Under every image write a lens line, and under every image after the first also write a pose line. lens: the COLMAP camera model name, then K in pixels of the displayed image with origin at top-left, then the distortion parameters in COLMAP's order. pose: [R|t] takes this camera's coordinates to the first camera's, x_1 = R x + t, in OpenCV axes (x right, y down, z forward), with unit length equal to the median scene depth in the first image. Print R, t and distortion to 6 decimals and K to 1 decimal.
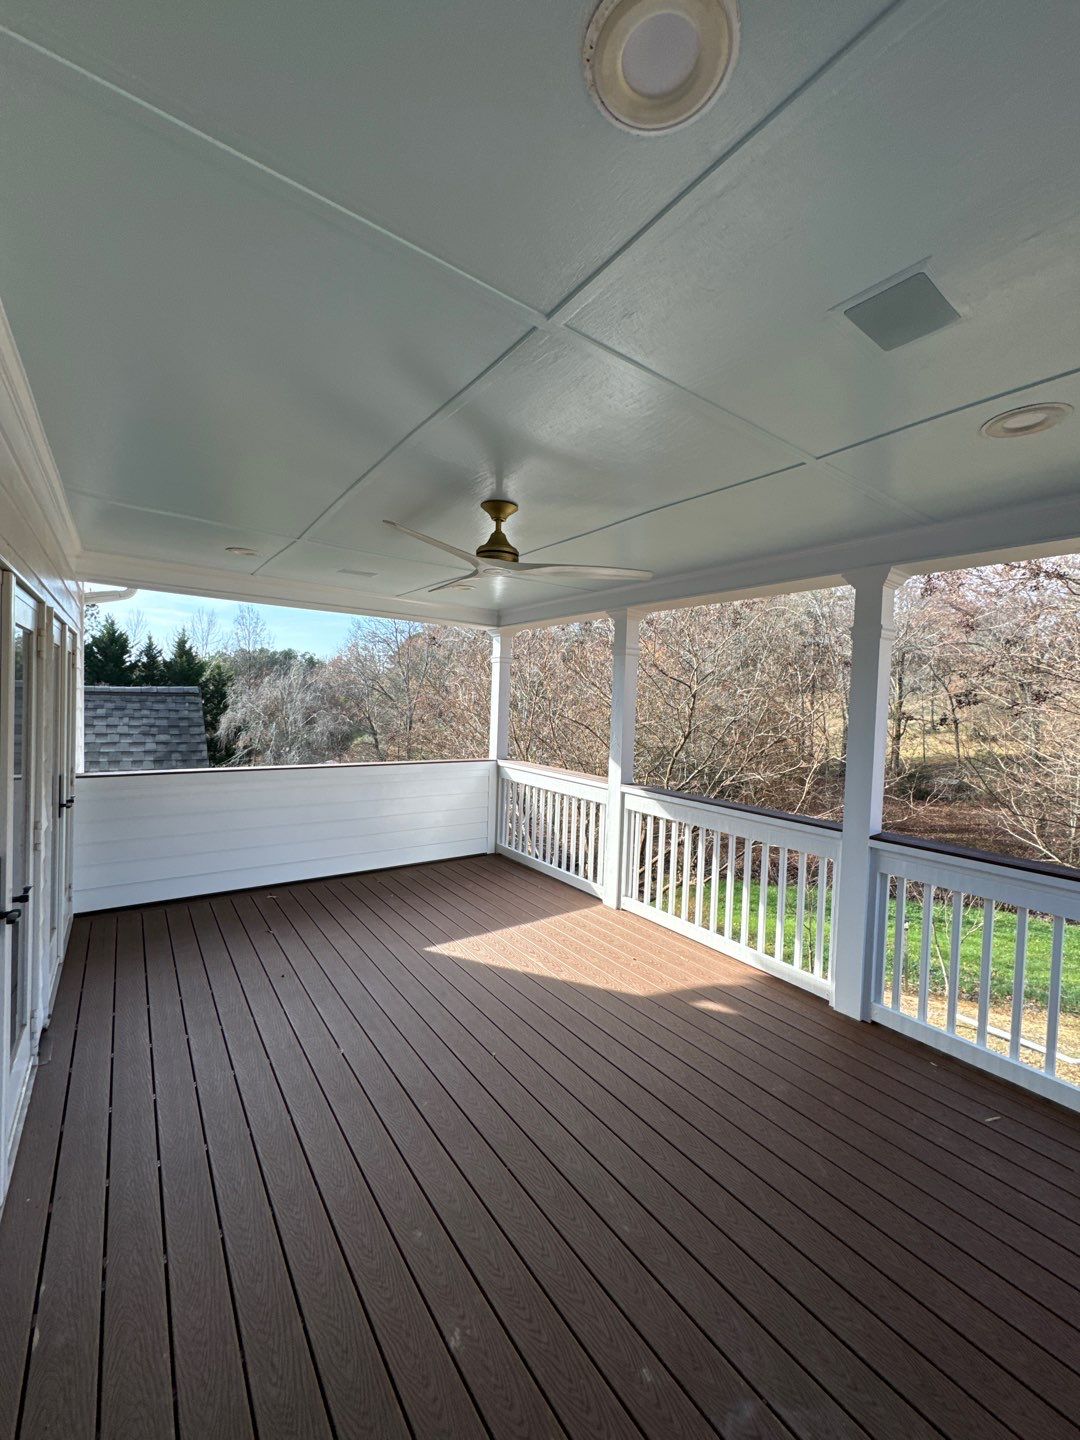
lens RADIAL K [[587.2, 0, 535.8], [0, 587.2, 719.1], [0, 0, 1]] dist [-0.005035, -0.000200]
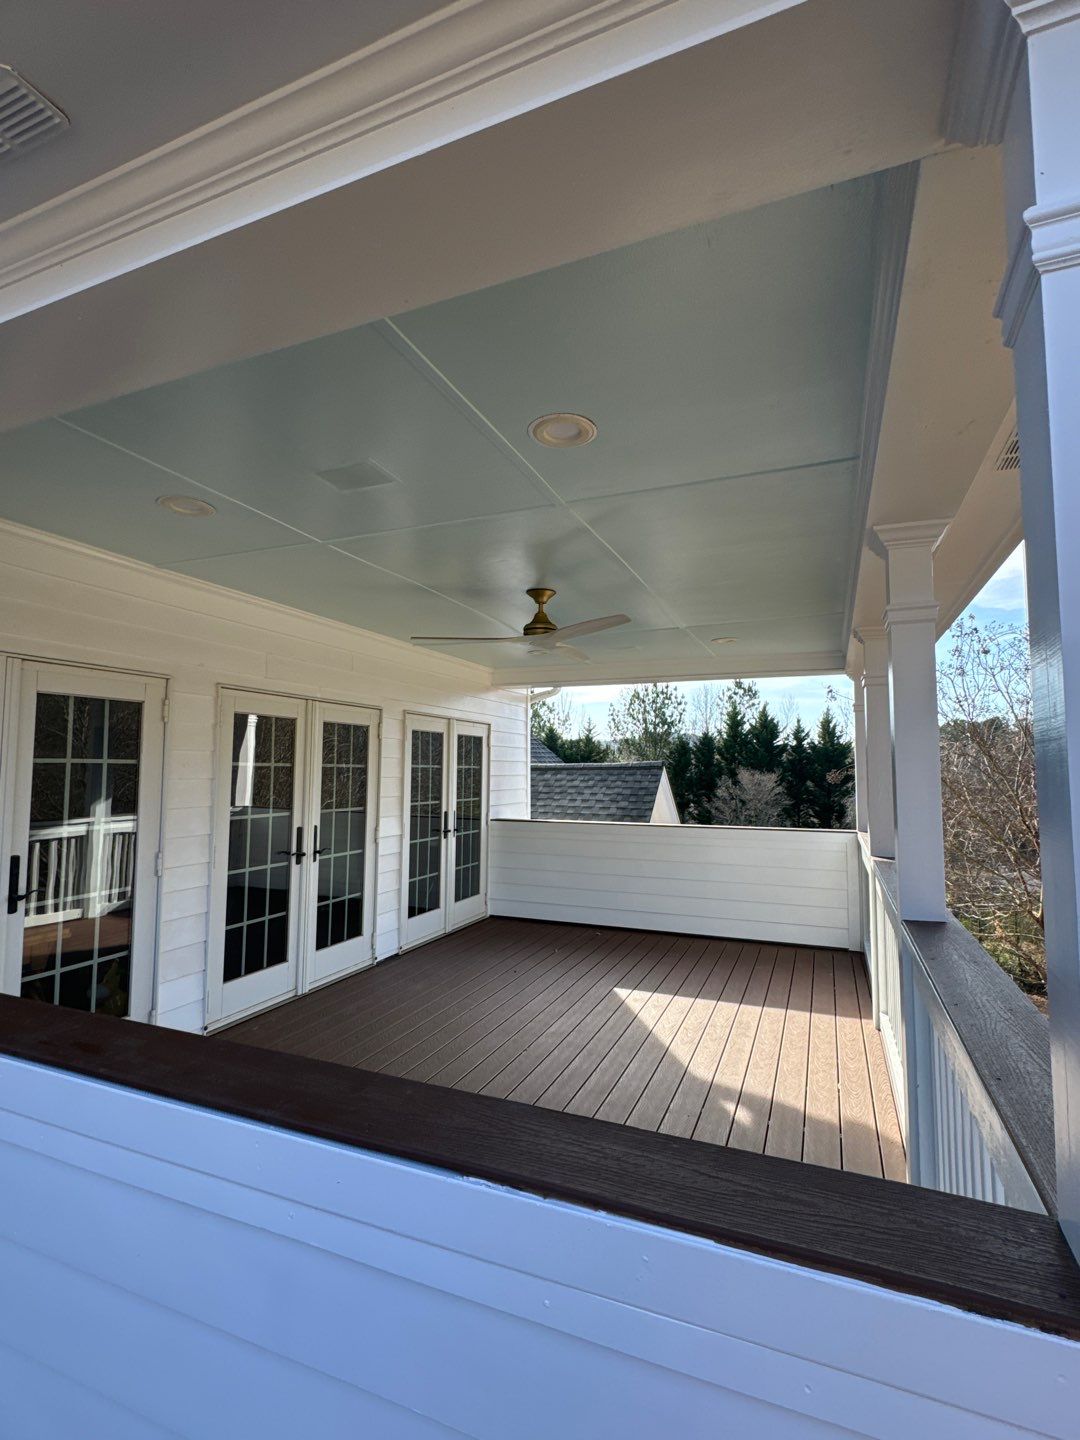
lens RADIAL K [[700.5, 0, 538.5], [0, 700.5, 717.5], [0, 0, 1]] dist [-0.010684, 0.000171]
pose [[0.515414, -0.098062, -0.851312, 0.496649], [-0.015874, 0.992168, -0.123898, 0.035648], [0.856794, 0.077373, 0.509821, 0.113600]]
